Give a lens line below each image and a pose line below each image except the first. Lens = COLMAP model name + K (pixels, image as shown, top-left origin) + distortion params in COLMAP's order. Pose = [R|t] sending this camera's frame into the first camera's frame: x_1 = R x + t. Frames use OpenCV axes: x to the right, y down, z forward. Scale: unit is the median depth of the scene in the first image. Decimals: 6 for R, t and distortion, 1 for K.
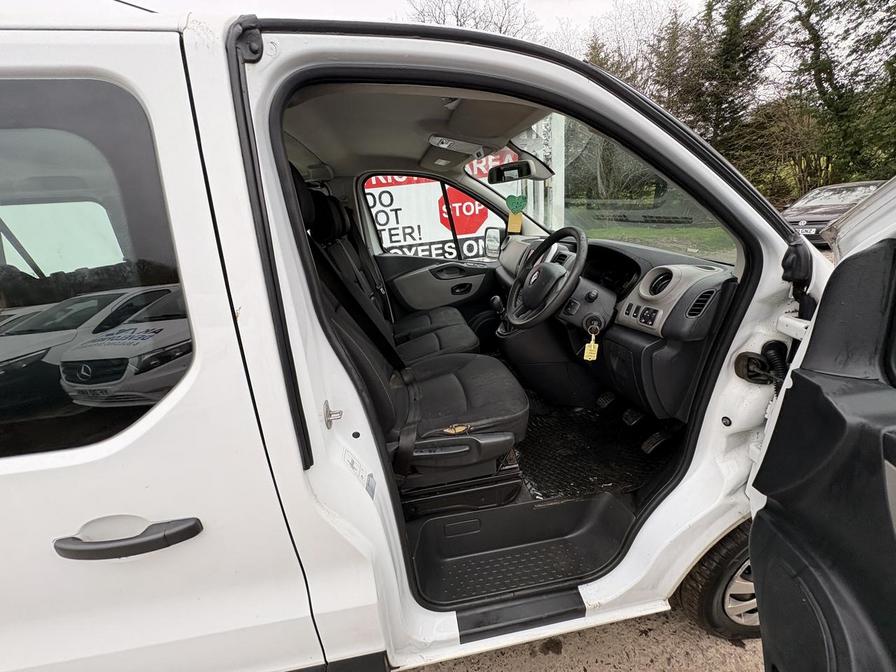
lens RADIAL K [[353.9, 0, 450.4], [0, 353.9, 337.9], [0, 0, 1]] dist [0.002244, -0.000842]
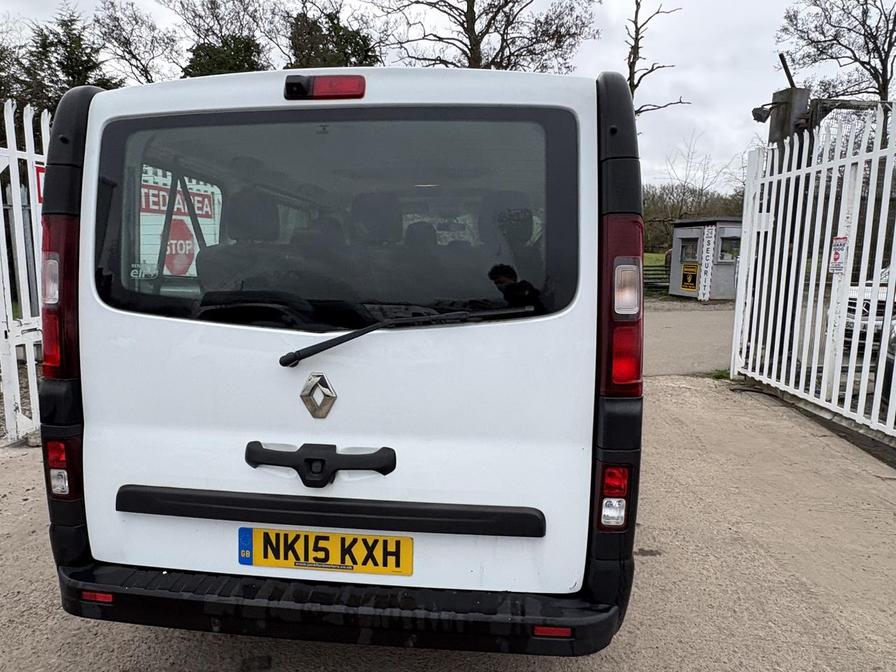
lens RADIAL K [[563.0, 0, 450.3], [0, 563.0, 333.0], [0, 0, 1]] dist [0.001144, 0.000822]
pose [[0.252230, -0.046841, 0.966533, -0.340201], [0.314220, 0.948667, -0.036024, 0.030972], [-0.915230, 0.312790, 0.254001, 0.025266]]
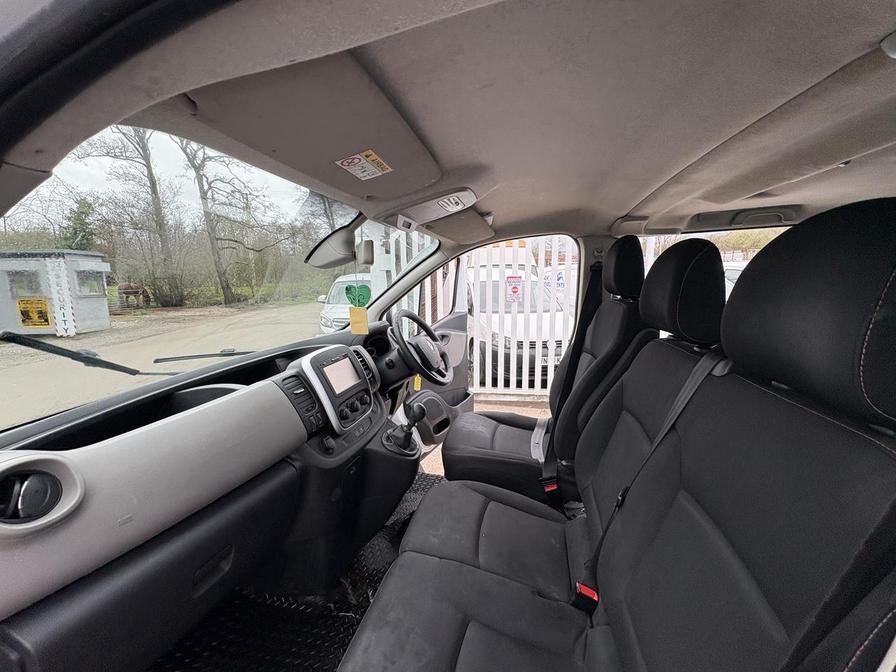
lens RADIAL K [[353.9, 0, 449.1], [0, 353.9, 337.5], [0, 0, 1]] dist [0.002244, -0.000842]
pose [[-0.924489, 0.038757, 0.379233, -0.026441], [0.218911, 0.868409, 0.444909, -0.061650], [-0.312085, 0.494332, -0.811319, 0.164982]]
